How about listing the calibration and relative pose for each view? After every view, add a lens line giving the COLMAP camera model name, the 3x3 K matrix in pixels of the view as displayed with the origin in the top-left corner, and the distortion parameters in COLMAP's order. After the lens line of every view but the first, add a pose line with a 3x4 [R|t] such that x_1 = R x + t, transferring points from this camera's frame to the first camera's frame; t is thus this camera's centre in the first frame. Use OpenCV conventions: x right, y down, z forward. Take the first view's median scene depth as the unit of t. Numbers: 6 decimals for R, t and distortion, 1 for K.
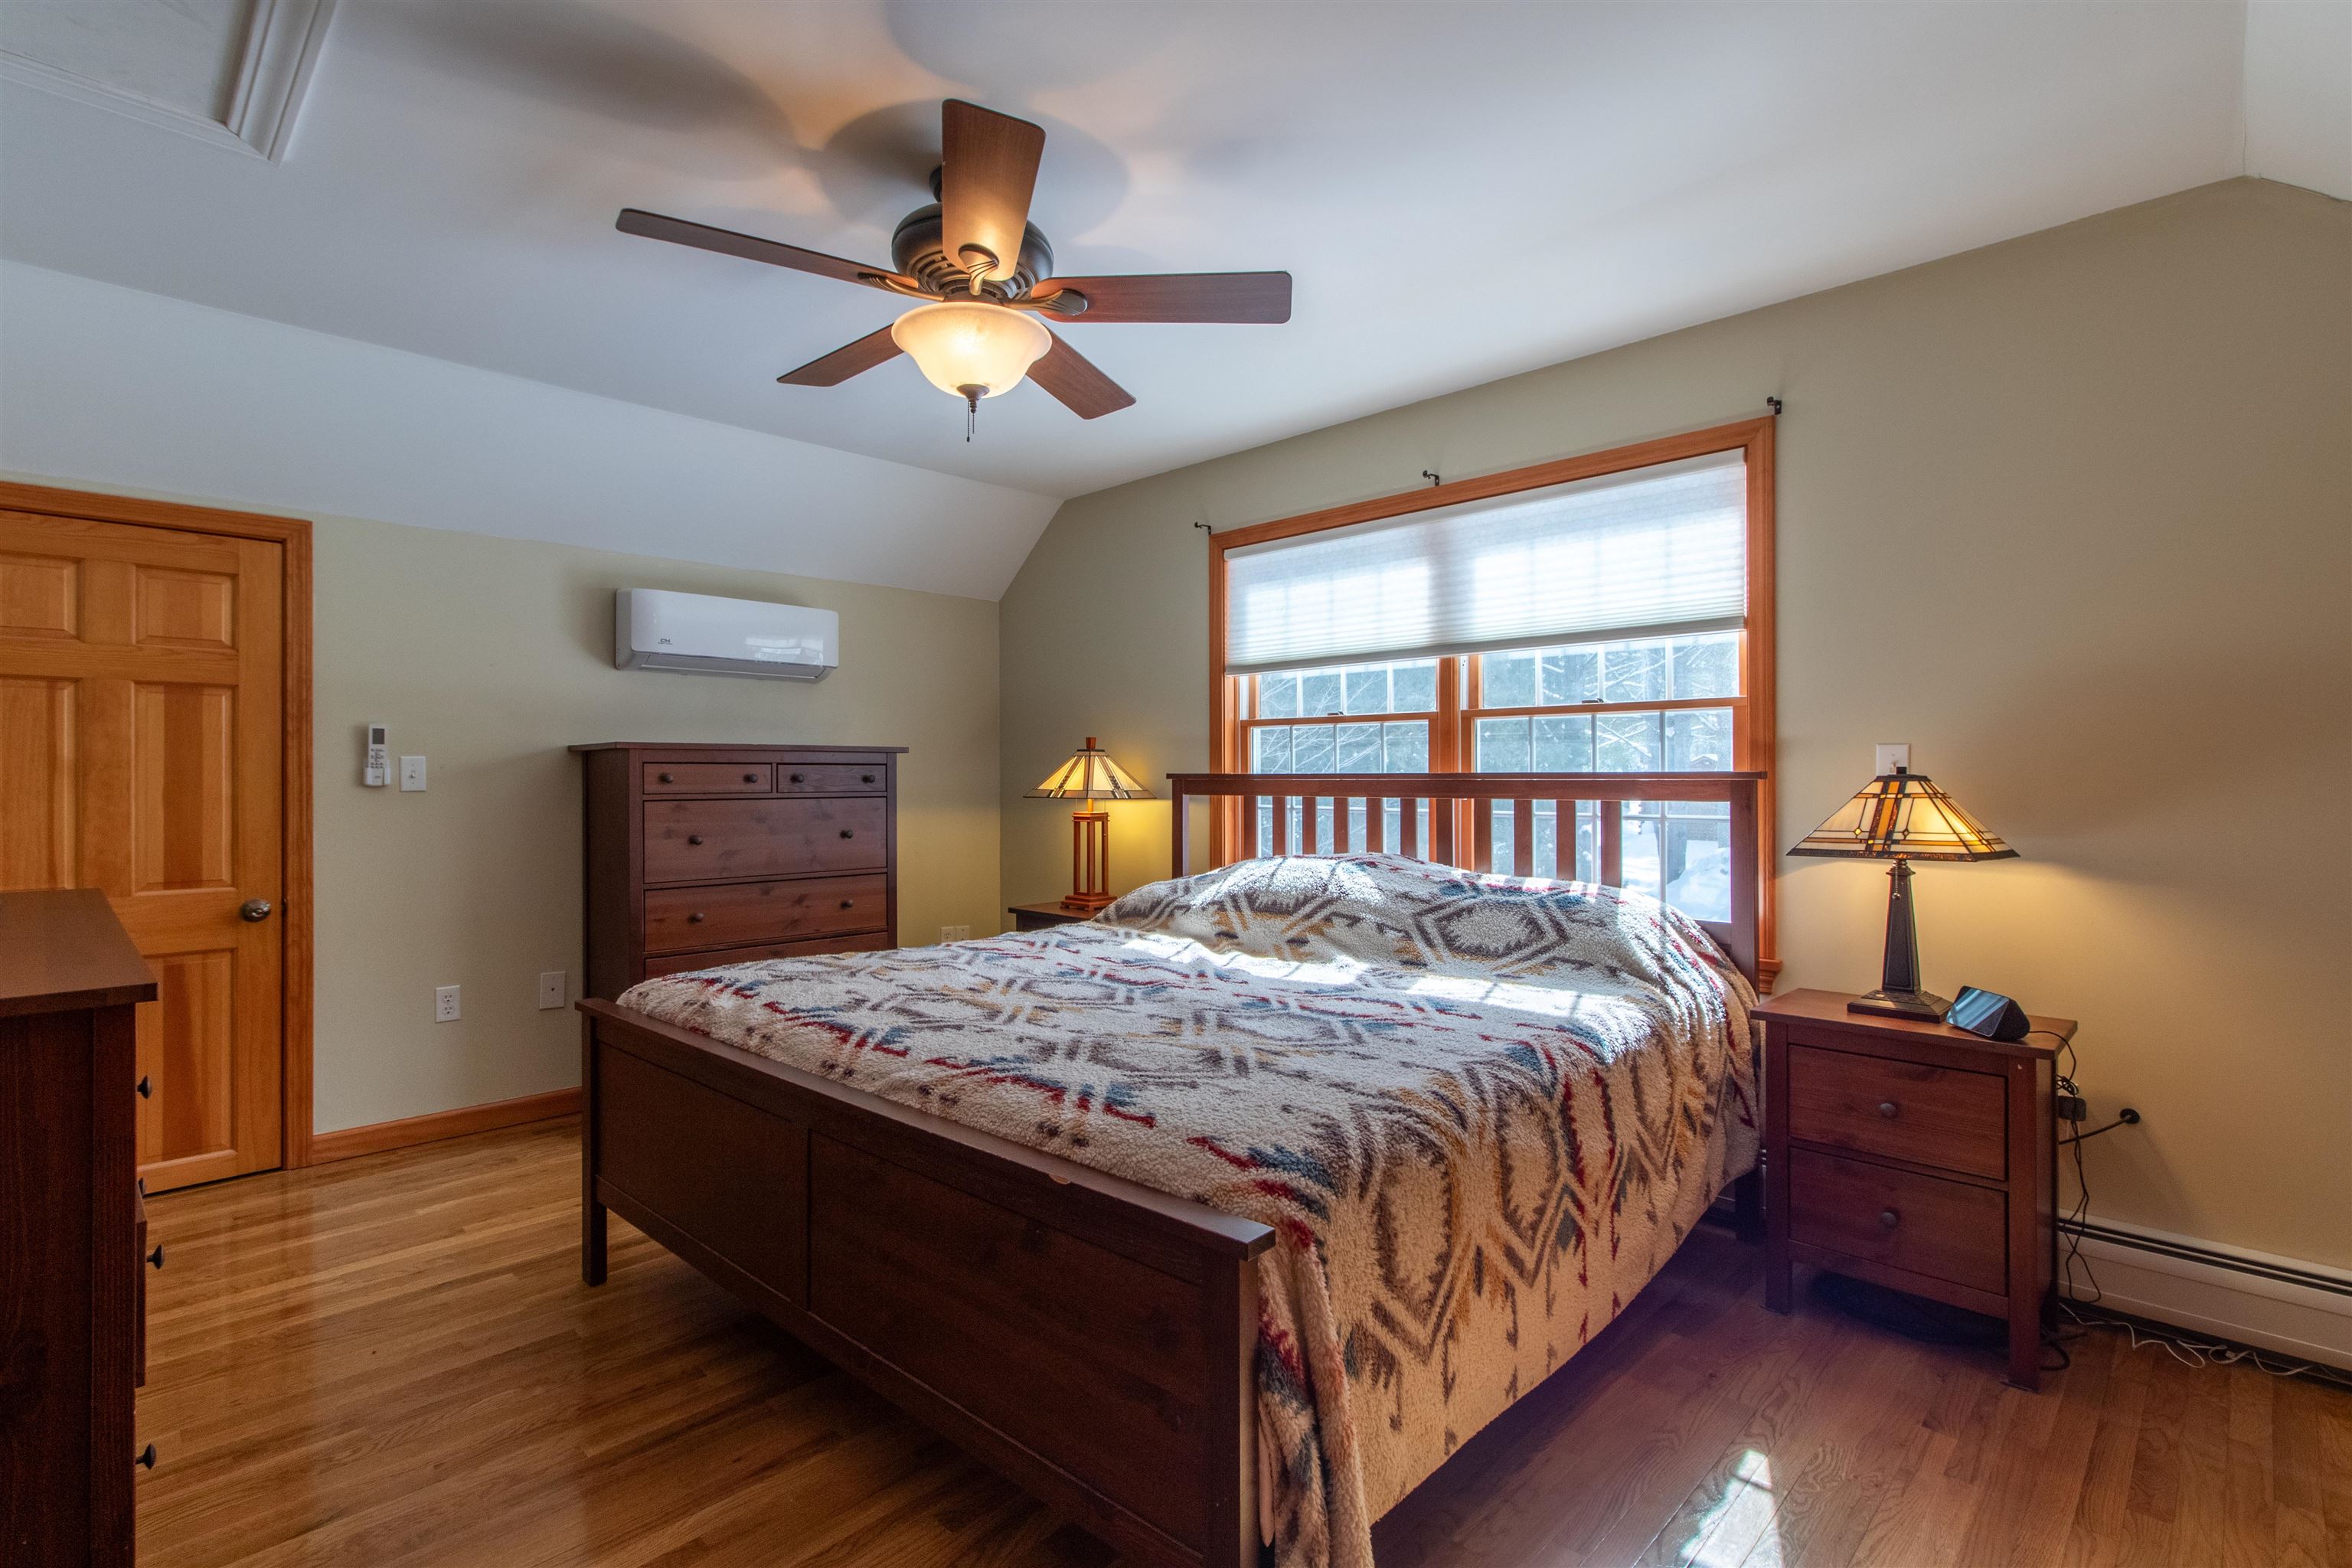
lens RADIAL K [[1133.3, 0, 1187.4], [0, 1133.3, 766.6], [0, 0, 1]] dist [-0.001437, 0.001079]
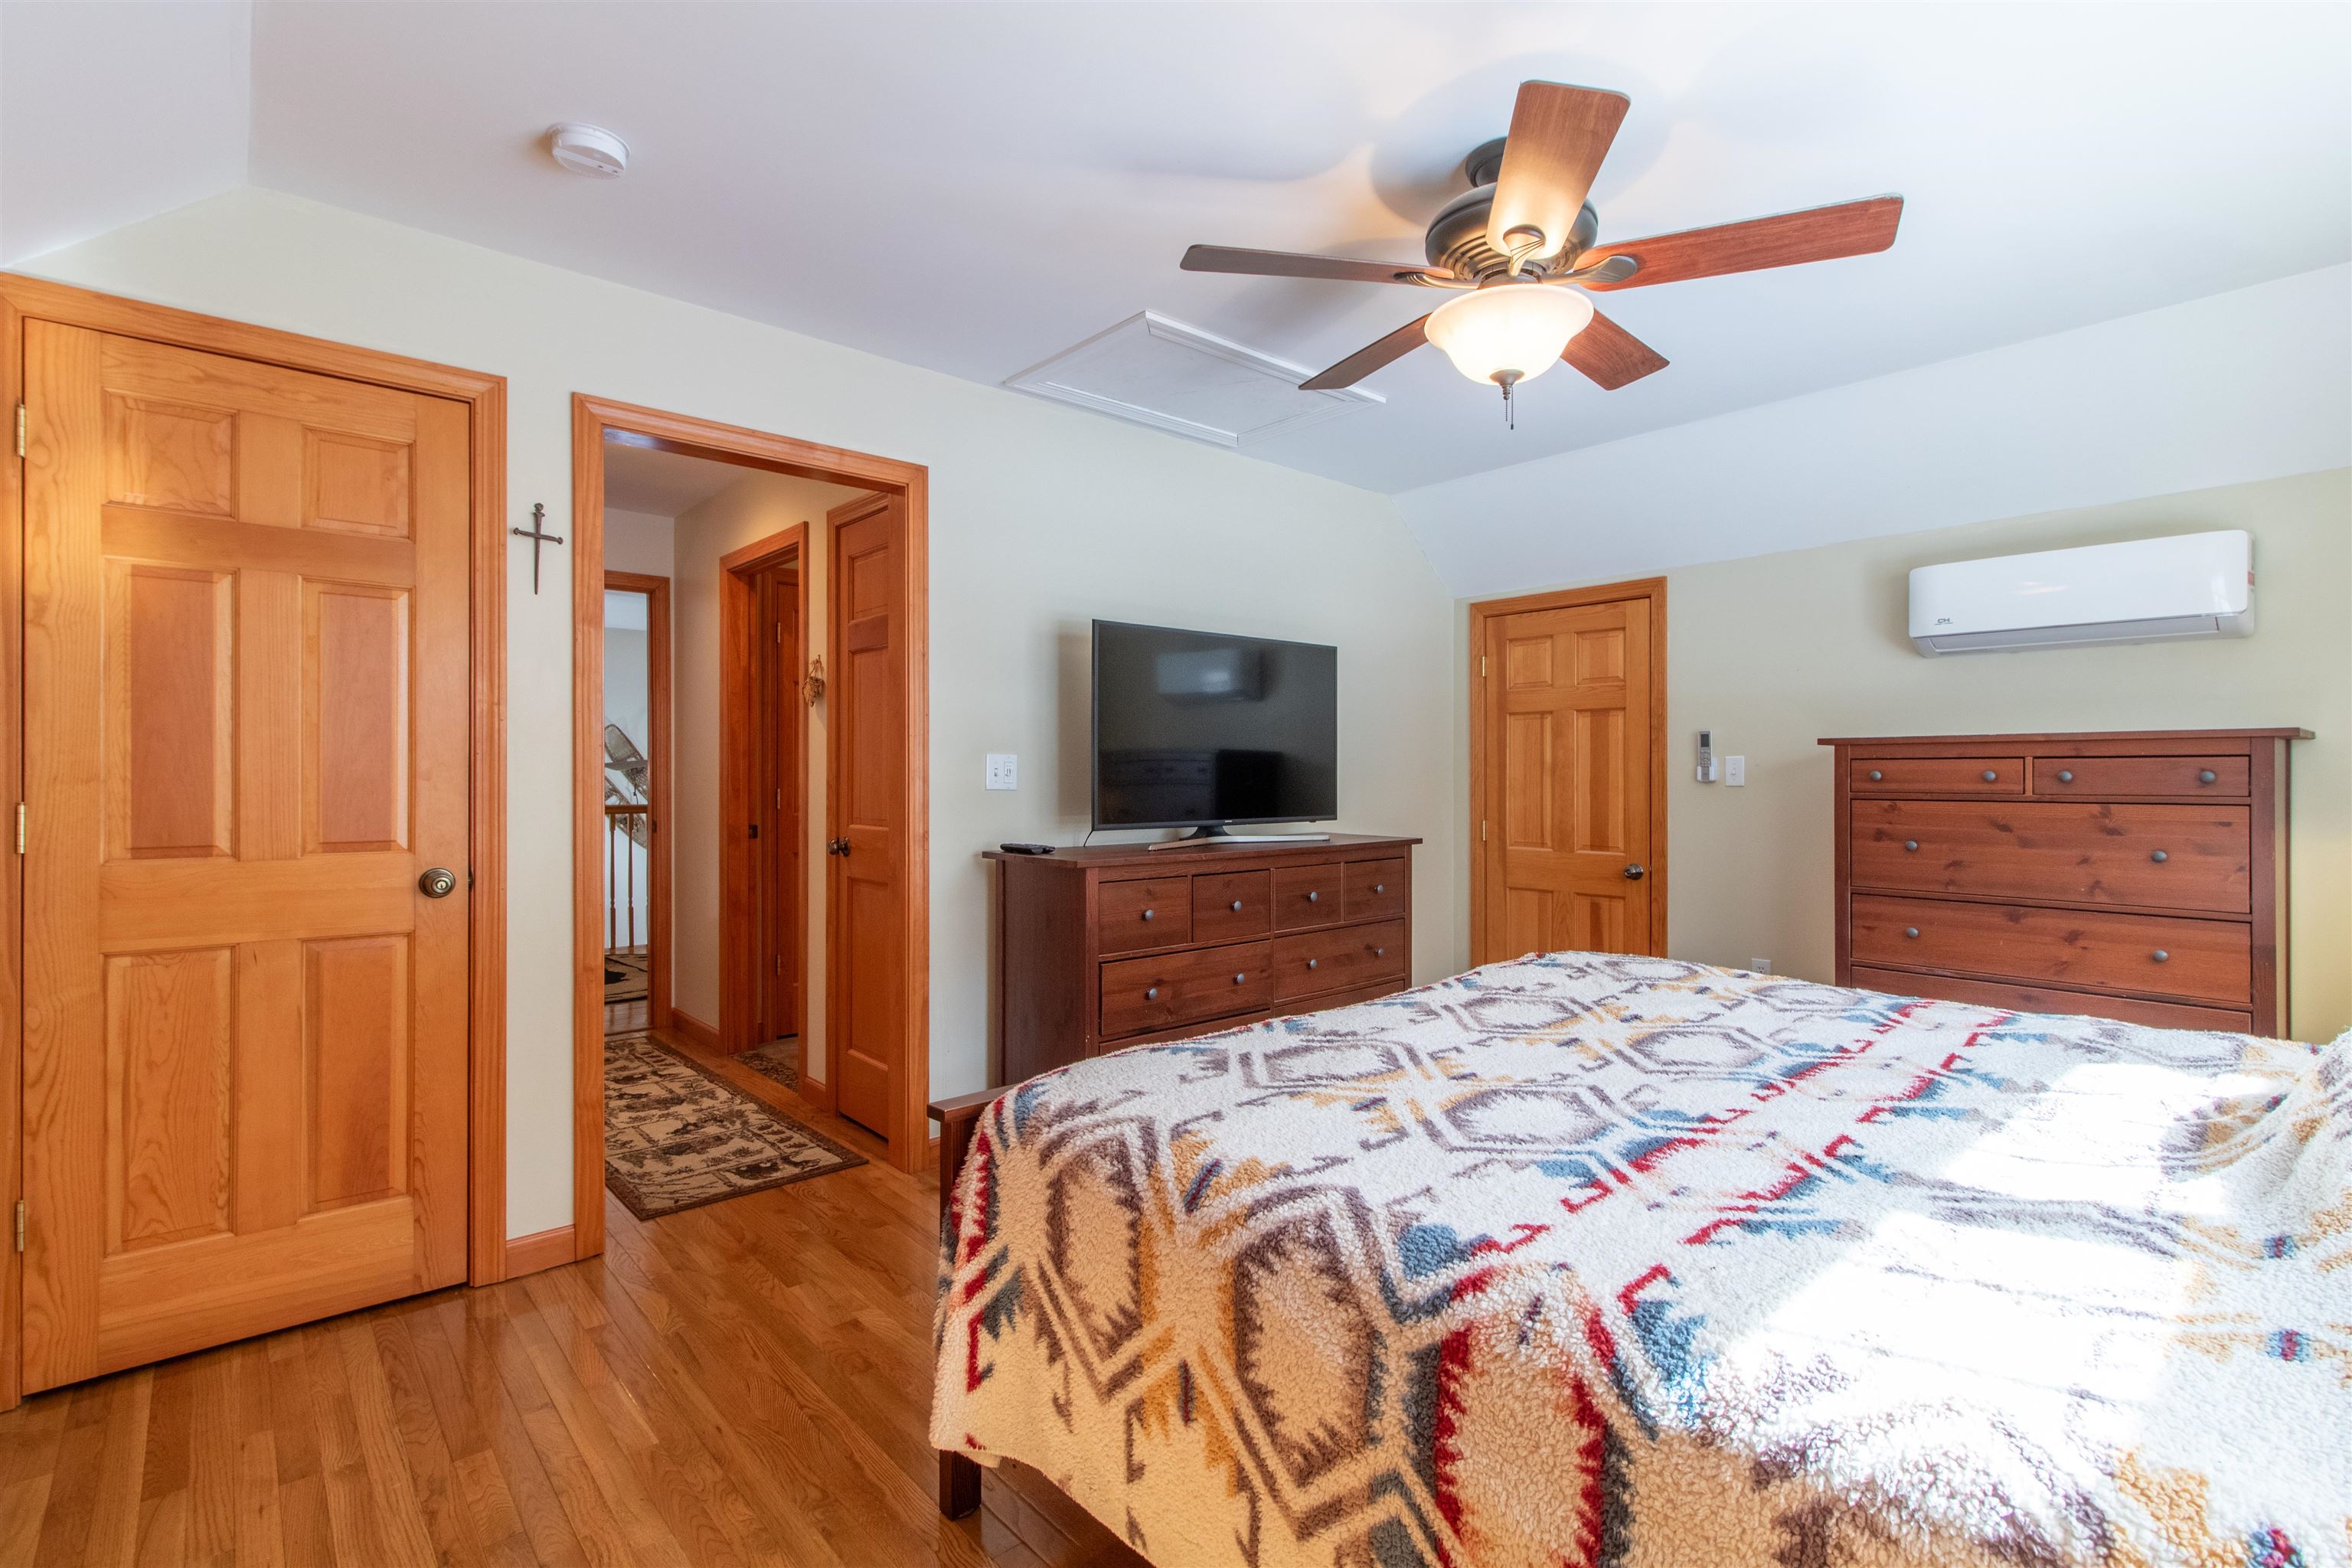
lens RADIAL K [[1133.3, 0, 1185.2], [0, 1133.3, 773.5], [0, 0, 1]] dist [-0.001437, 0.001079]
pose [[-0.108816, 0.002443, -0.994059, 0.695860], [0.008309, 0.999964, 0.001548, 0.002844], [0.994027, -0.008092, -0.108832, 0.719209]]
